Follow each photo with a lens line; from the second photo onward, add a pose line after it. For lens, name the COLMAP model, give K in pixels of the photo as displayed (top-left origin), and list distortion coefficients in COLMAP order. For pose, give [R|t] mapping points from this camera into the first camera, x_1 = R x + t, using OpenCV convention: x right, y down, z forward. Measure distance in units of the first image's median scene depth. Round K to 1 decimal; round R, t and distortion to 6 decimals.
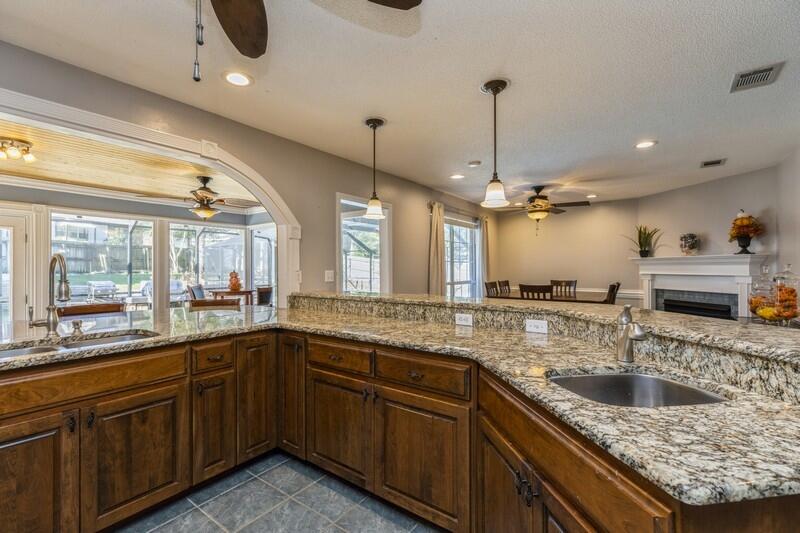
lens RADIAL K [[358.4, 0, 391.5], [0, 358.4, 264.7], [0, 0, 1]] dist [-0.002691, 0.001336]
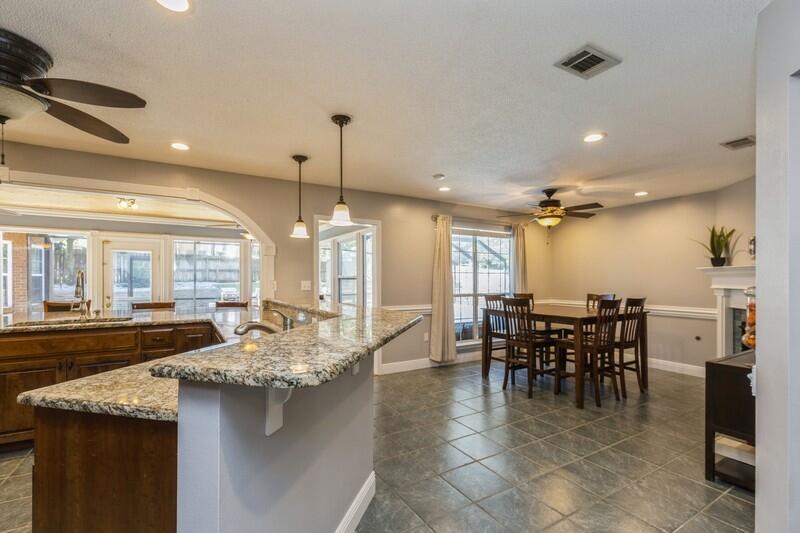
lens RADIAL K [[358.4, 0, 391.2], [0, 358.4, 279.5], [0, 0, 1]] dist [-0.002691, 0.001336]
pose [[0.921468, 0.004455, -0.388429, 0.420020], [-0.000653, 0.999951, 0.009921, -0.000159], [0.388454, -0.008888, 0.921425, 0.004028]]
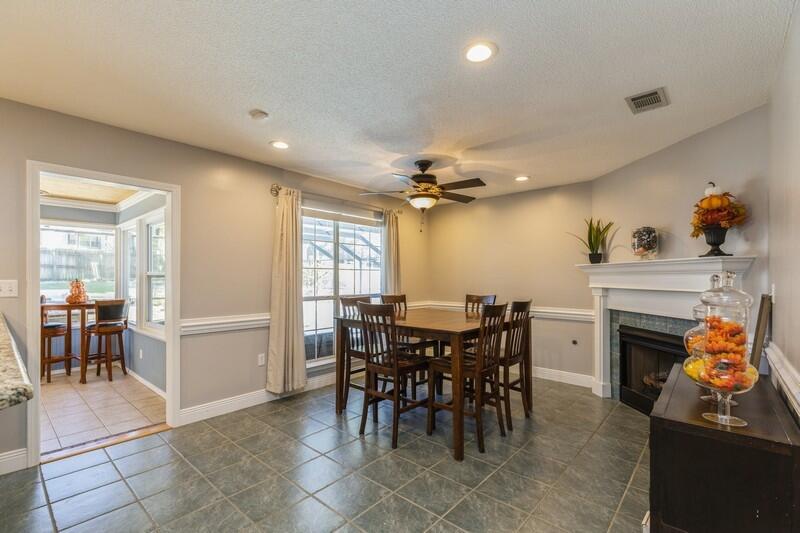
lens RADIAL K [[358.4, 0, 394.6], [0, 358.4, 276.8], [0, 0, 1]] dist [-0.002691, 0.001336]
pose [[0.996259, 0.005764, -0.086226, 0.443370], [-0.005176, 0.999962, 0.007032, 0.002722], [0.086263, -0.006559, 0.996251, 0.312019]]
